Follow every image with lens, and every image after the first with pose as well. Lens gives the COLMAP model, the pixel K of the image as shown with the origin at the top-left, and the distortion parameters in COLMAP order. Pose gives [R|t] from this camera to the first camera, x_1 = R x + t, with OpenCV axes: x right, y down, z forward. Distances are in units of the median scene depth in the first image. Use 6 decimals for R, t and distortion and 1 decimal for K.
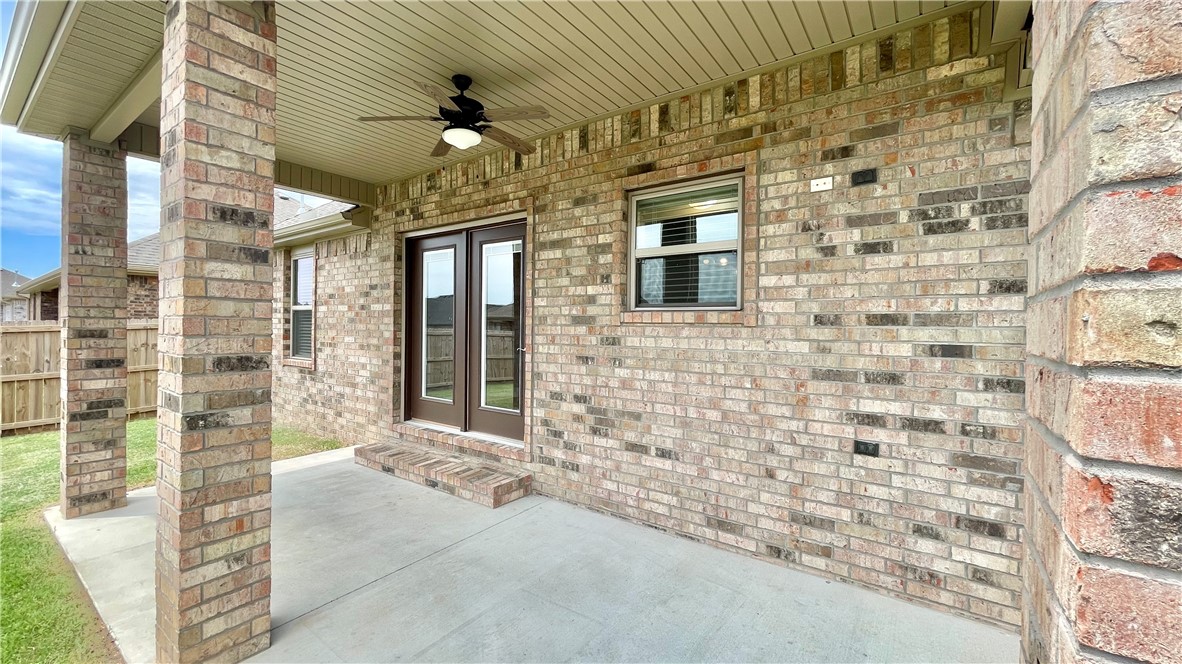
lens RADIAL K [[477.3, 0, 585.0], [0, 477.3, 331.8], [0, 0, 1]] dist [0.000040, 0.000228]
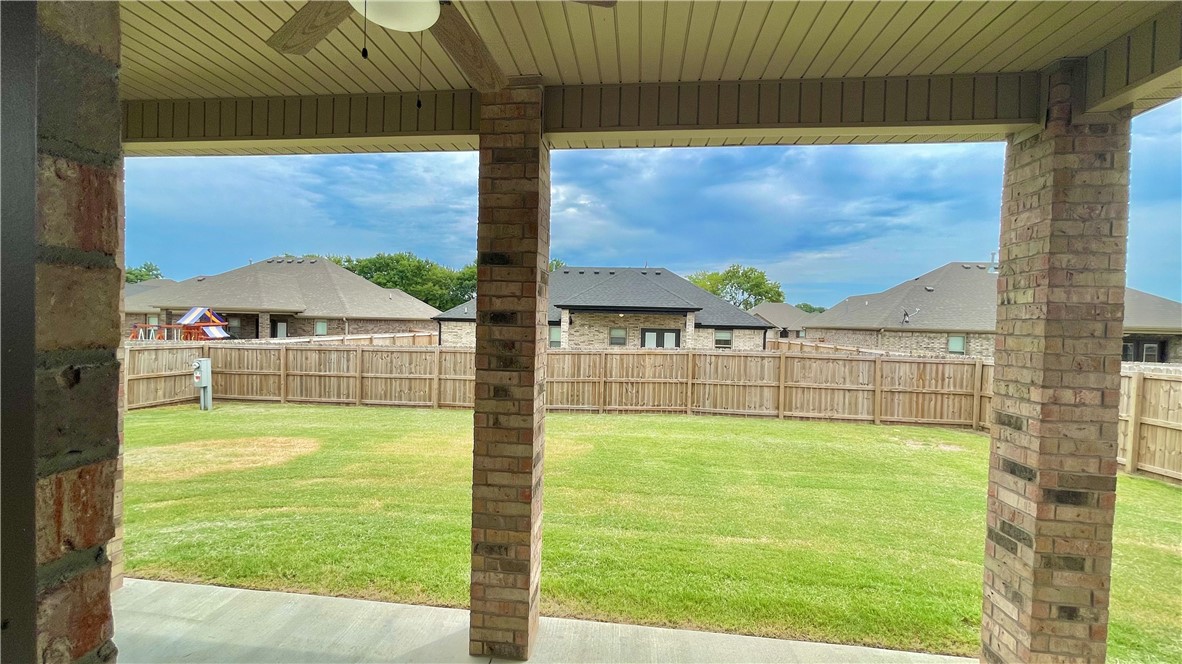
lens RADIAL K [[477.3, 0, 585.0], [0, 477.3, 331.8], [0, 0, 1]] dist [0.000040, 0.000228]
pose [[-0.867818, -0.022441, -0.496374, -0.179760], [-0.039162, 0.998961, 0.023305, -0.114322], [0.495336, 0.039663, -0.867796, 1.290498]]
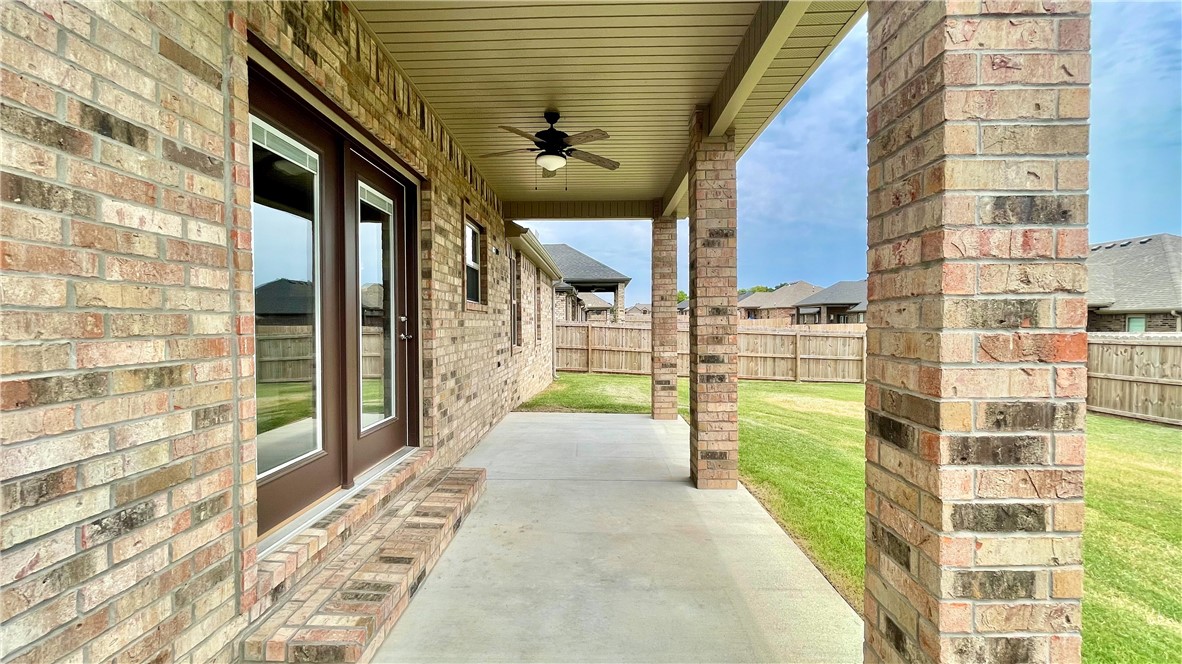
lens RADIAL K [[477.3, 0, 585.0], [0, 477.3, 331.8], [0, 0, 1]] dist [0.000040, 0.000228]
pose [[-0.567631, -0.022743, 0.822969, -1.201089], [0.006281, 0.999470, 0.031952, 0.003176], [-0.823259, 0.023306, -0.567187, 1.463728]]
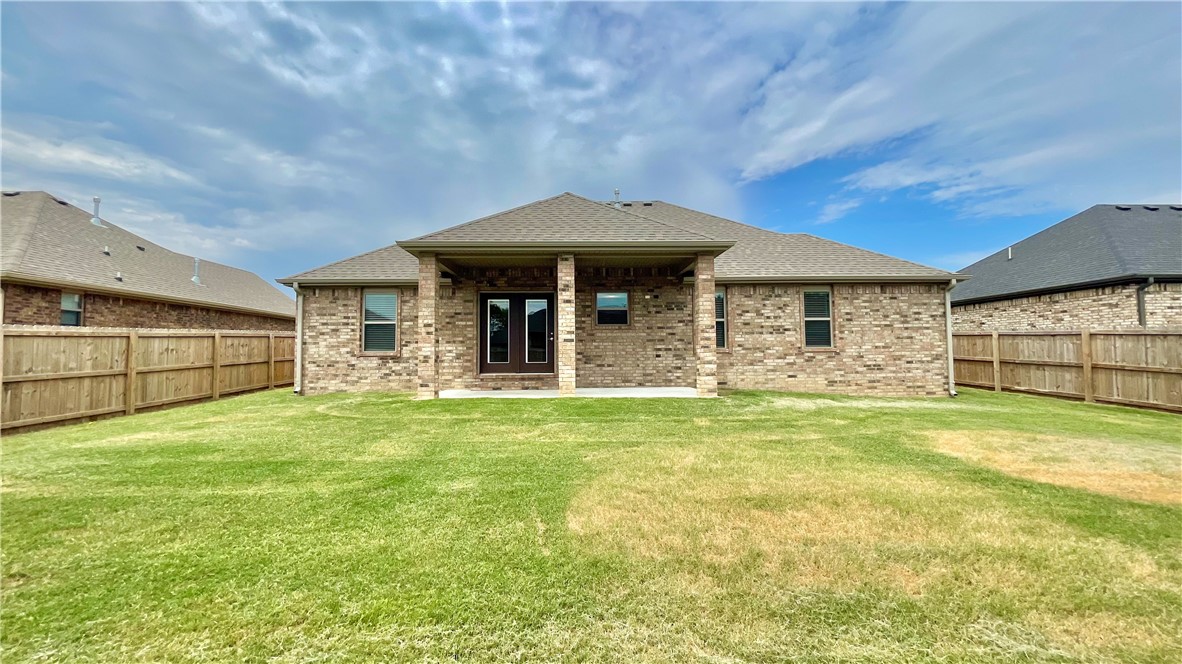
lens RADIAL K [[477.3, 0, 585.0], [0, 477.3, 331.8], [0, 0, 1]] dist [0.000040, 0.000228]
pose [[0.792532, 0.014793, 0.609651, -2.005294], [0.021991, 0.998362, -0.052814, 0.174467], [-0.609434, 0.055264, 0.790908, -1.600658]]
